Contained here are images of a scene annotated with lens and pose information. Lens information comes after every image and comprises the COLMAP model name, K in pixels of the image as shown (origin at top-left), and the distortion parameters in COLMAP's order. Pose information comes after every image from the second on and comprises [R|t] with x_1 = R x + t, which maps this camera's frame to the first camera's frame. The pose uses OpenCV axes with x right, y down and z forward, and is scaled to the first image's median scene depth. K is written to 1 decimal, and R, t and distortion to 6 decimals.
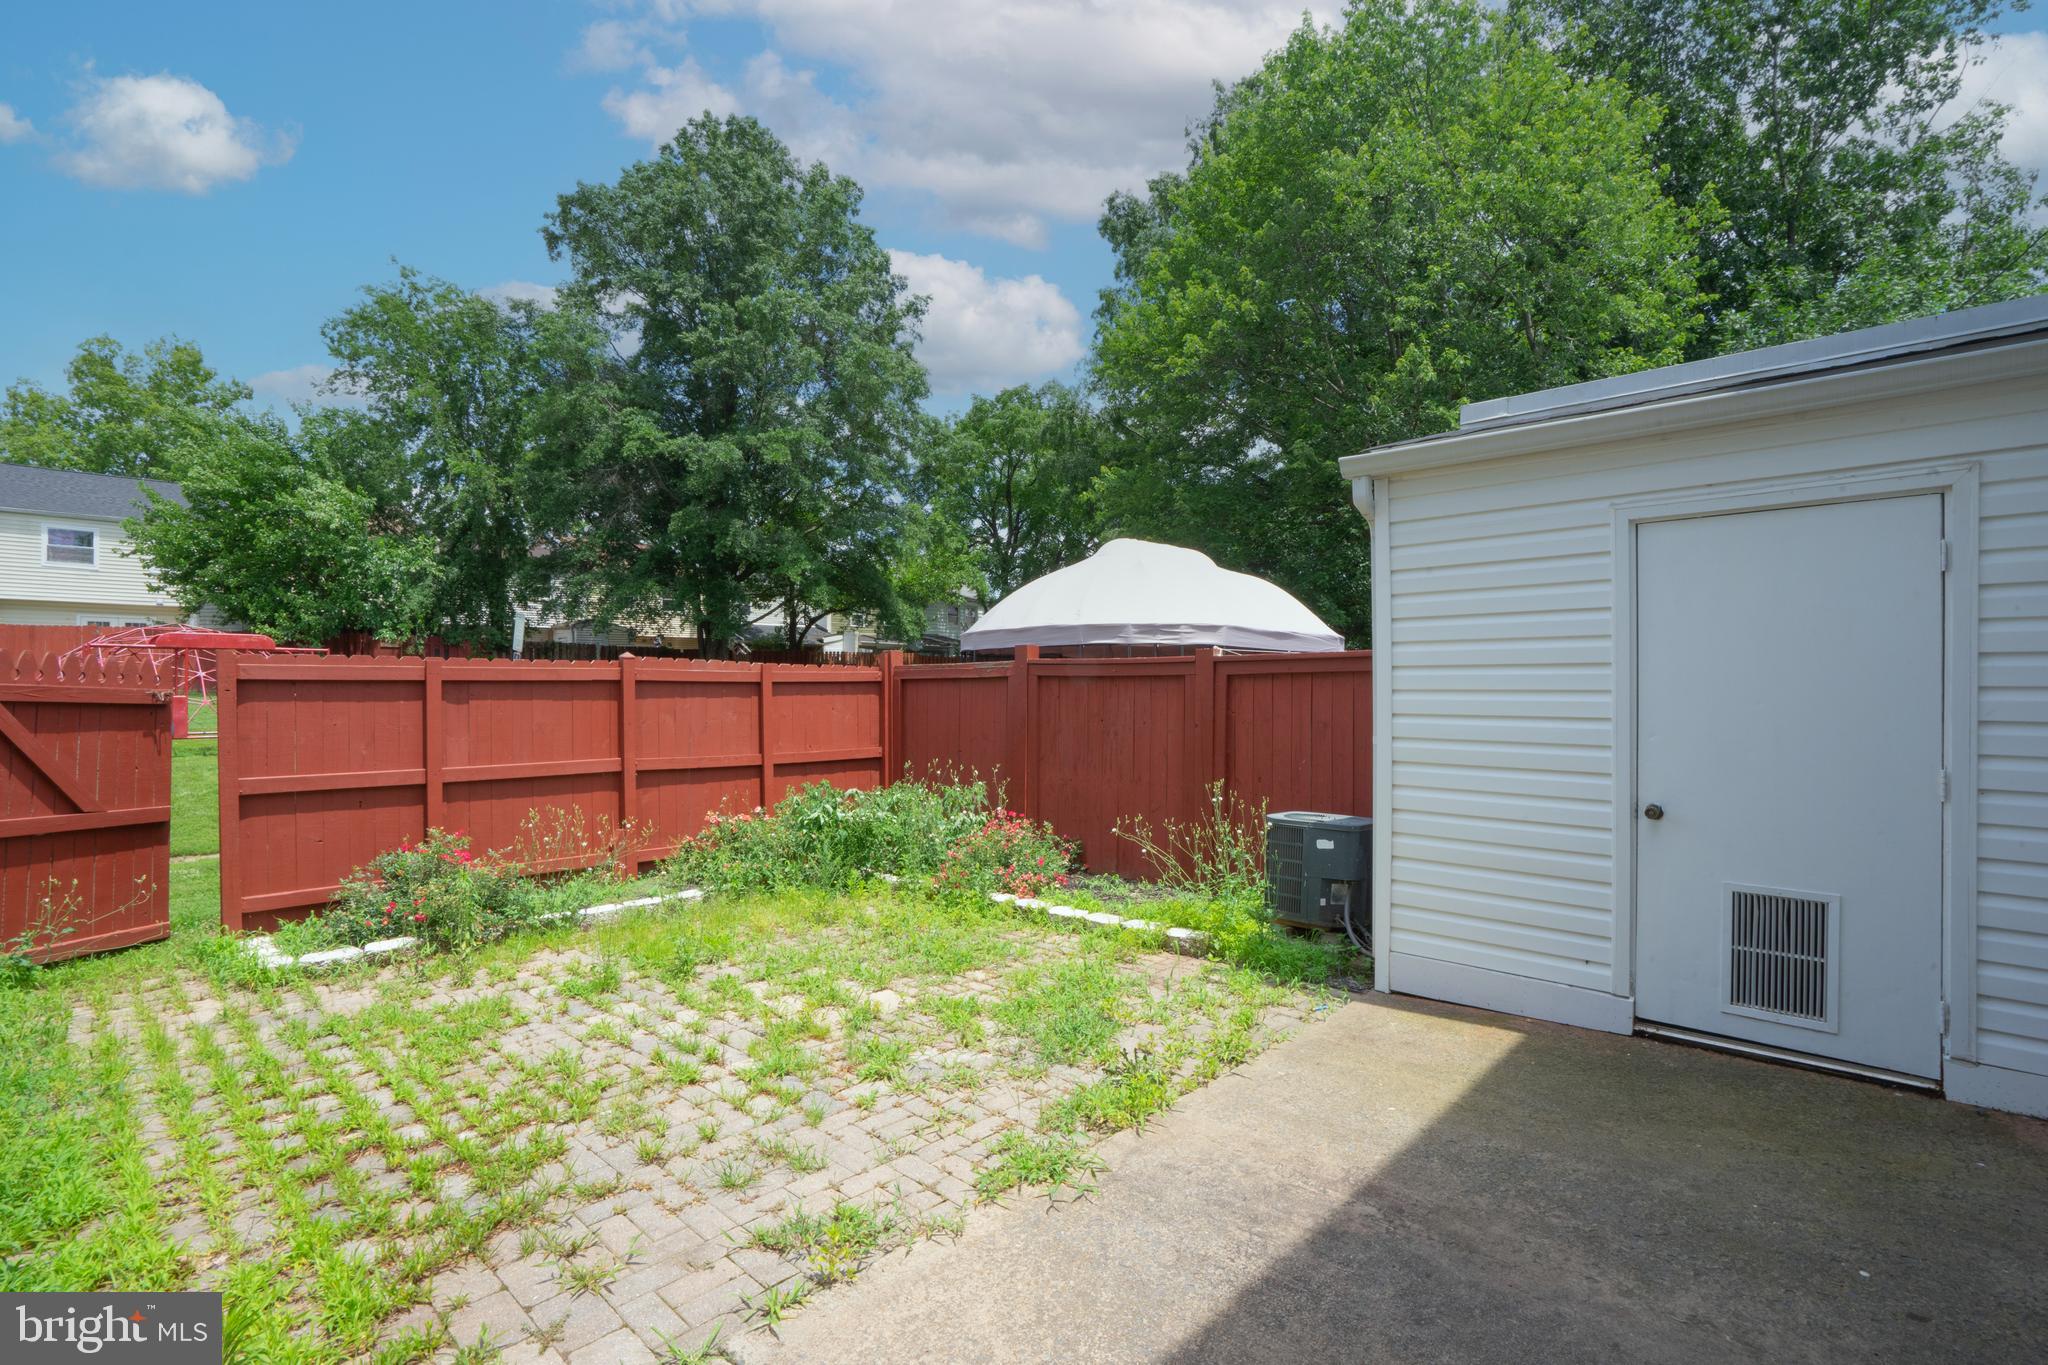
lens RADIAL K [[946.0, 0, 1009.6], [0, 946.0, 687.9], [0, 0, 1]] dist [-0.073323, 0.027687]
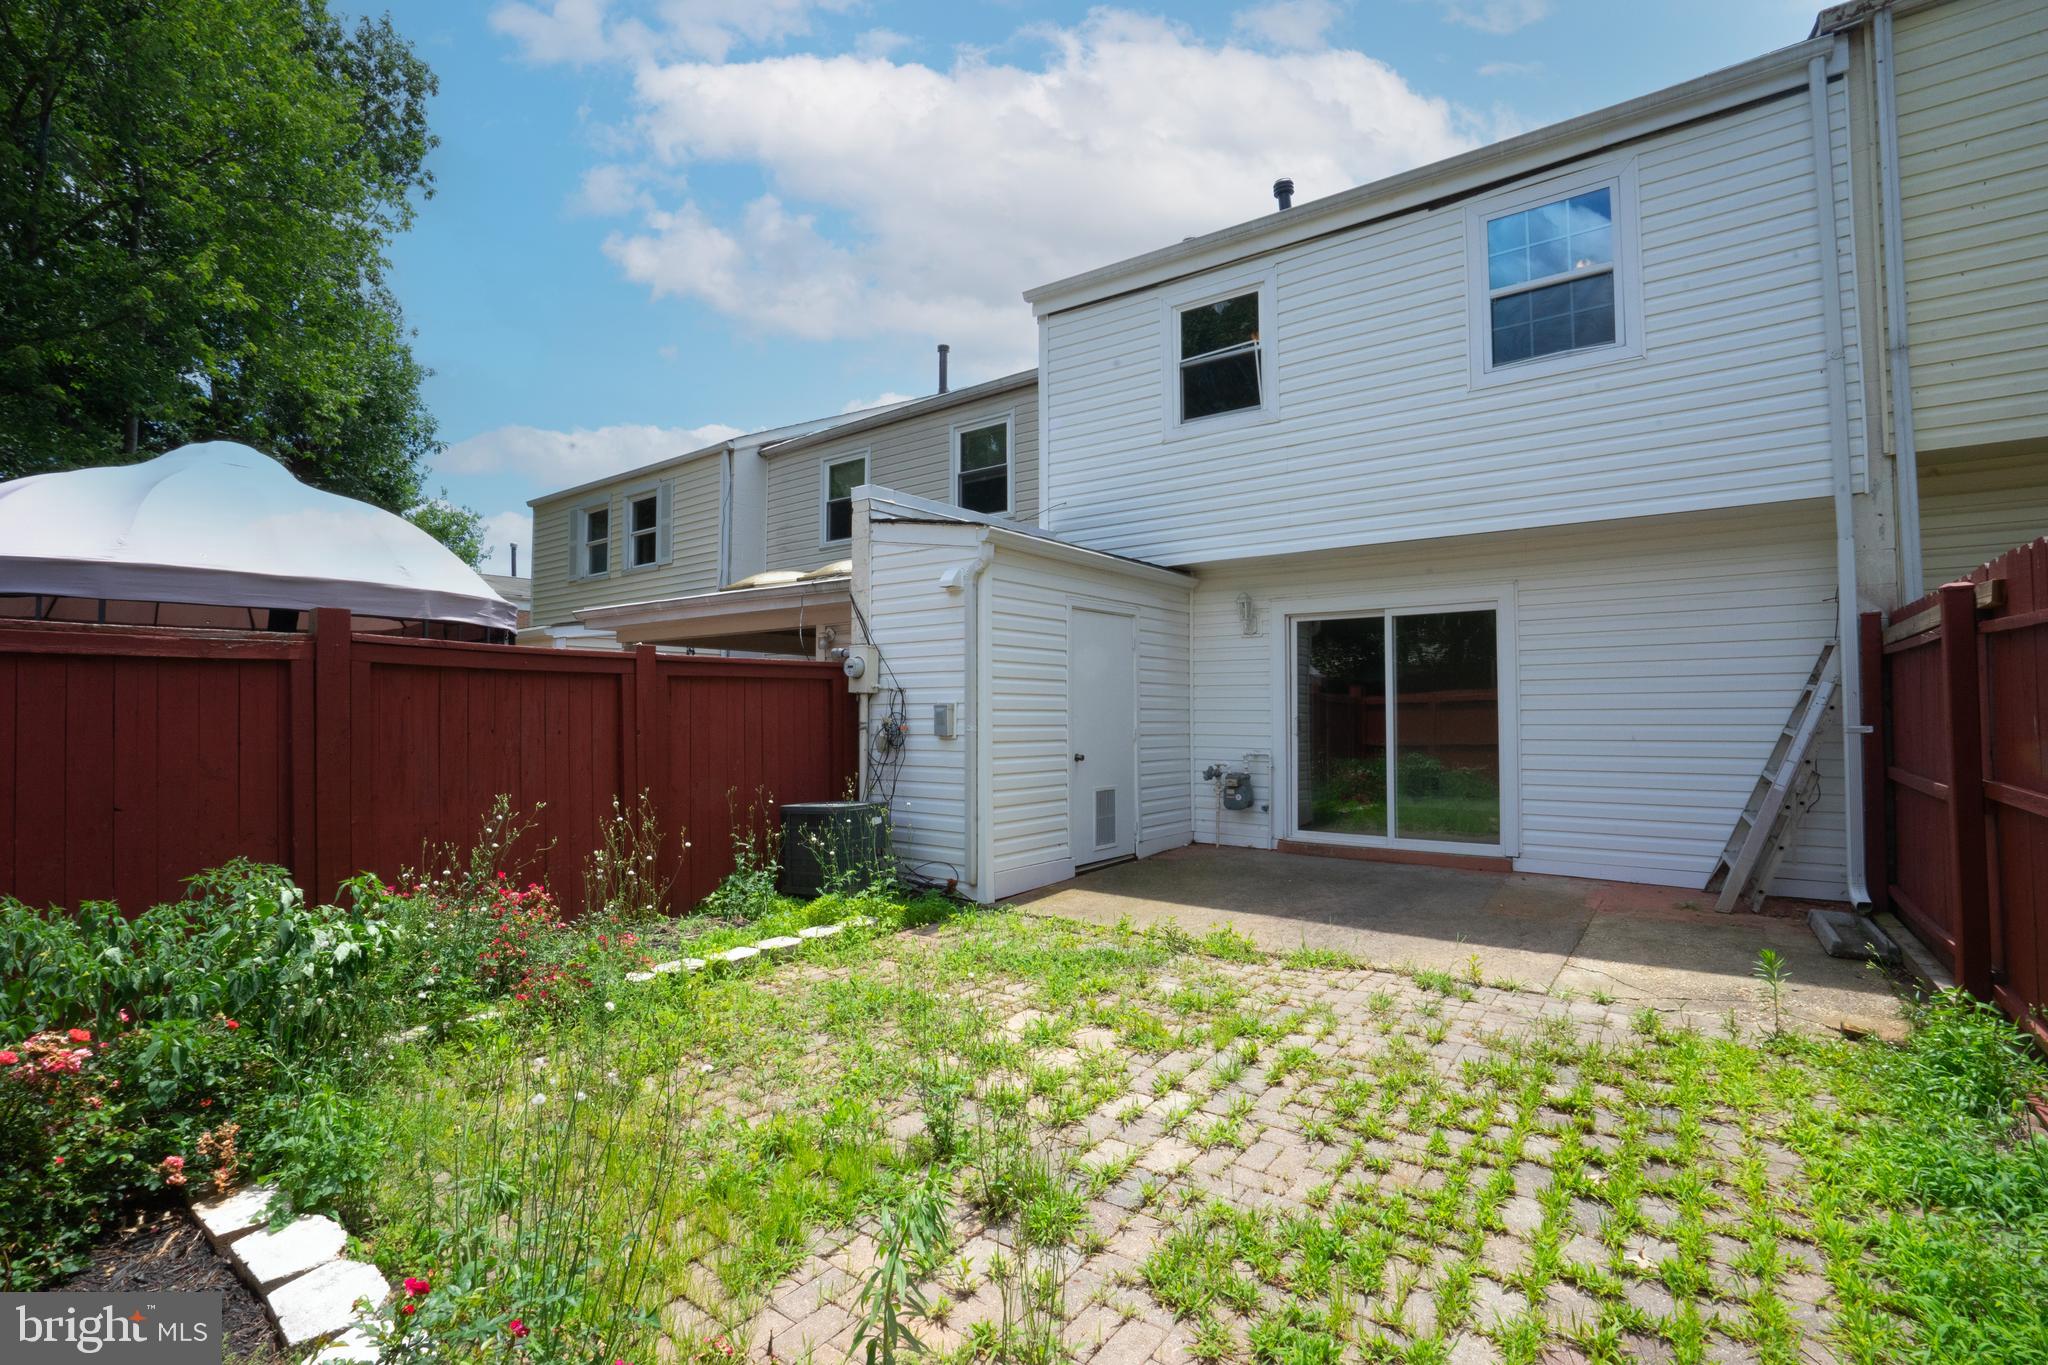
lens RADIAL K [[948.0, 0, 1018.1], [0, 948.0, 659.9], [0, 0, 1]] dist [-0.067616, 0.025608]
pose [[-0.121037, 0.057929, 0.990956, -1.146847], [0.003913, 0.998316, -0.057881, 0.040070], [-0.992640, -0.003128, -0.121060, 1.224156]]
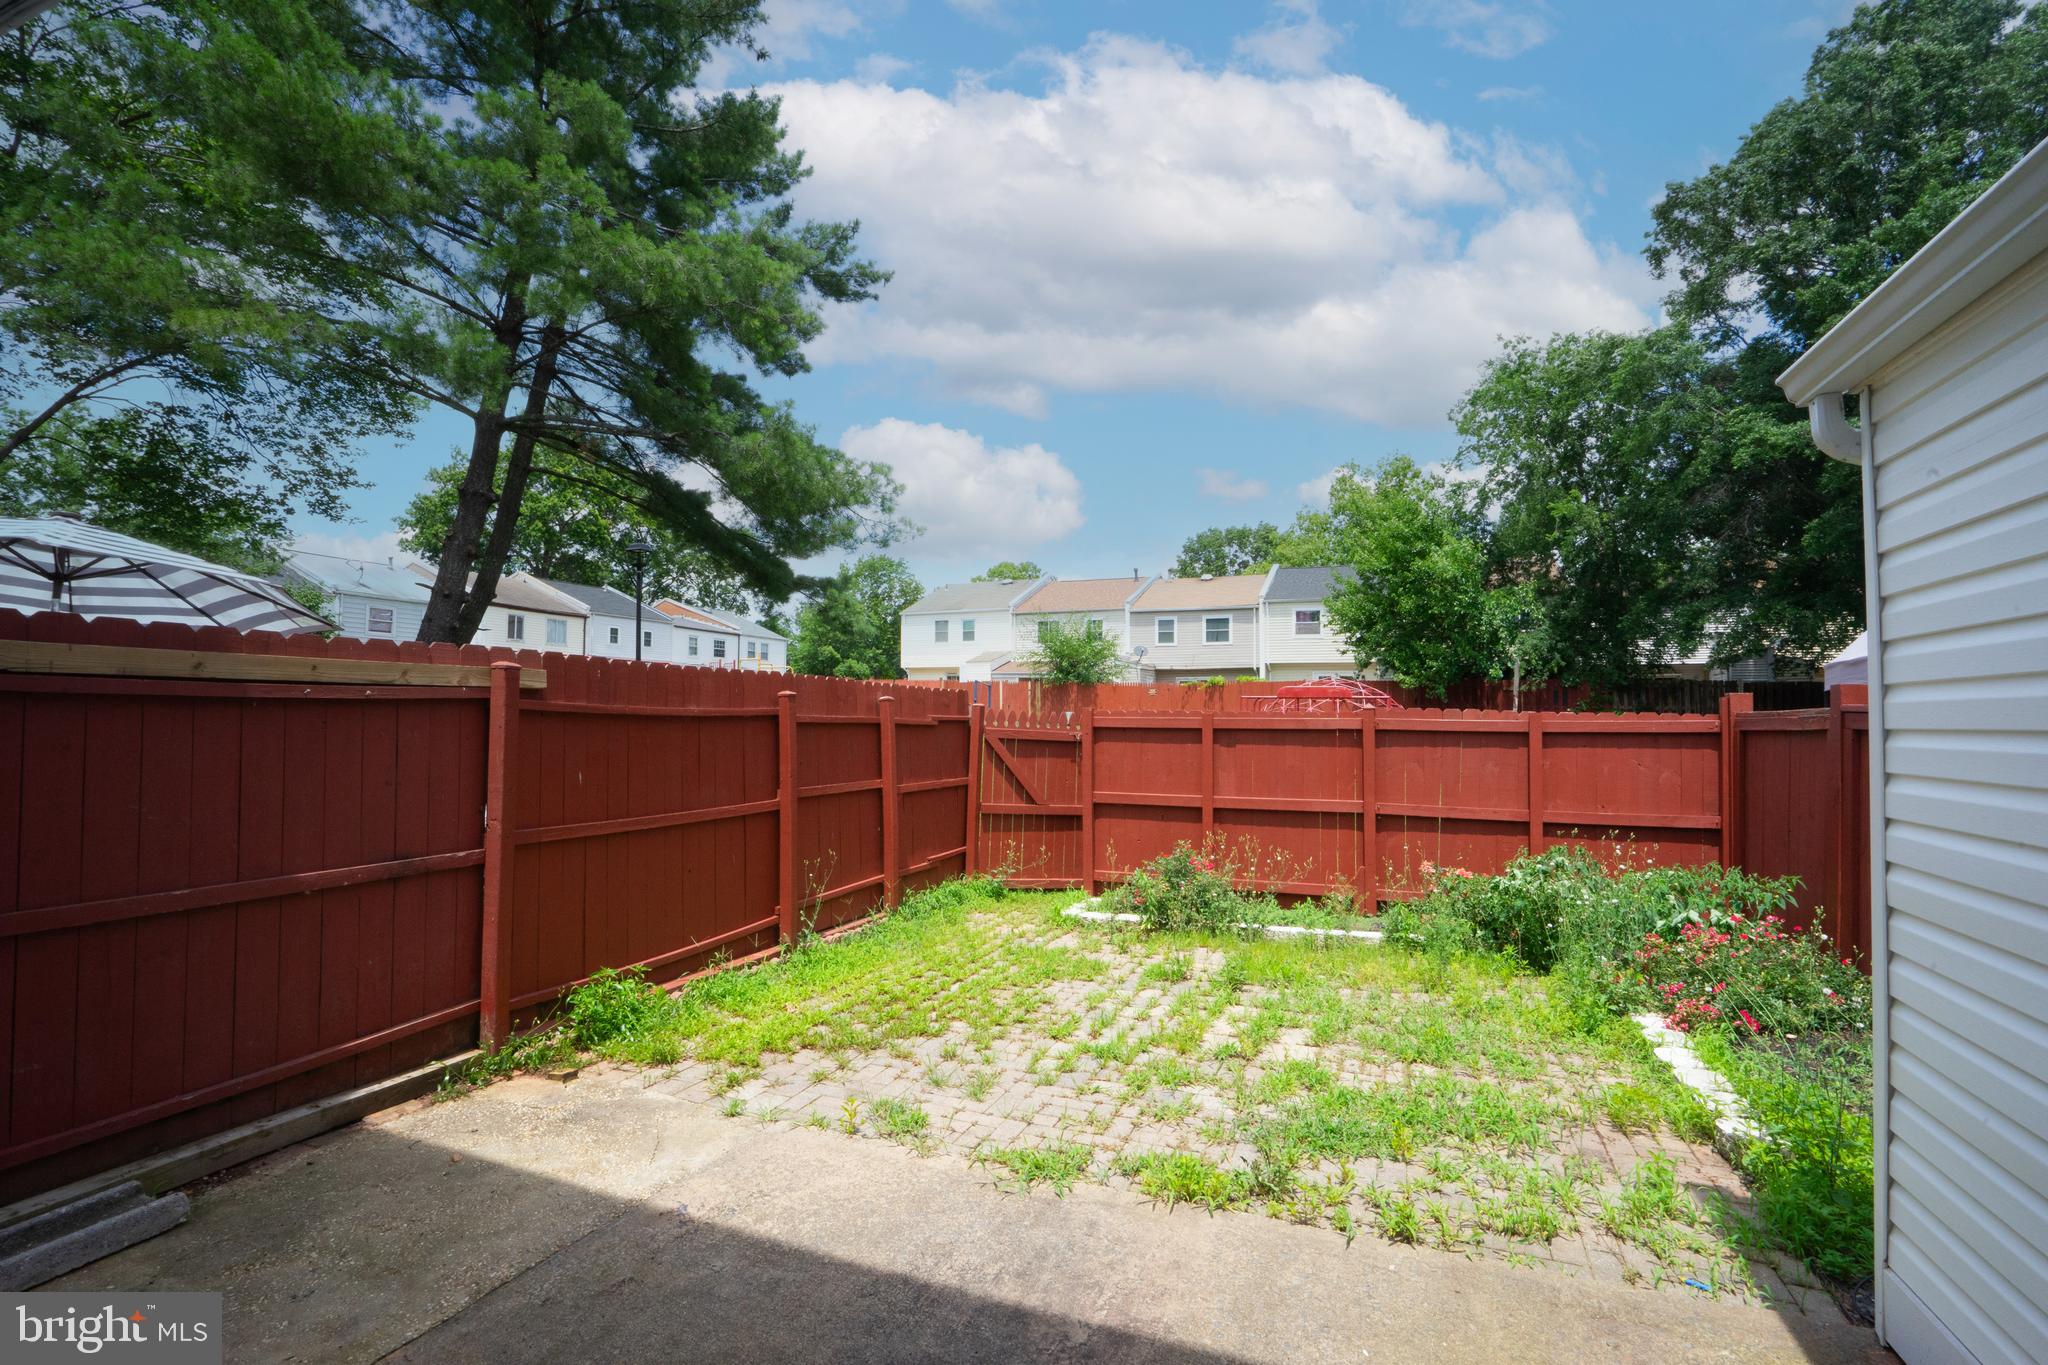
lens RADIAL K [[946.0, 0, 1009.6], [0, 946.0, 687.9], [0, 0, 1]] dist [-0.073323, 0.027687]
pose [[0.371092, -0.027622, -0.928185, 0.759422], [-0.011981, 0.999332, -0.034529, -0.024116], [0.928519, 0.023934, 0.370513, 0.364501]]
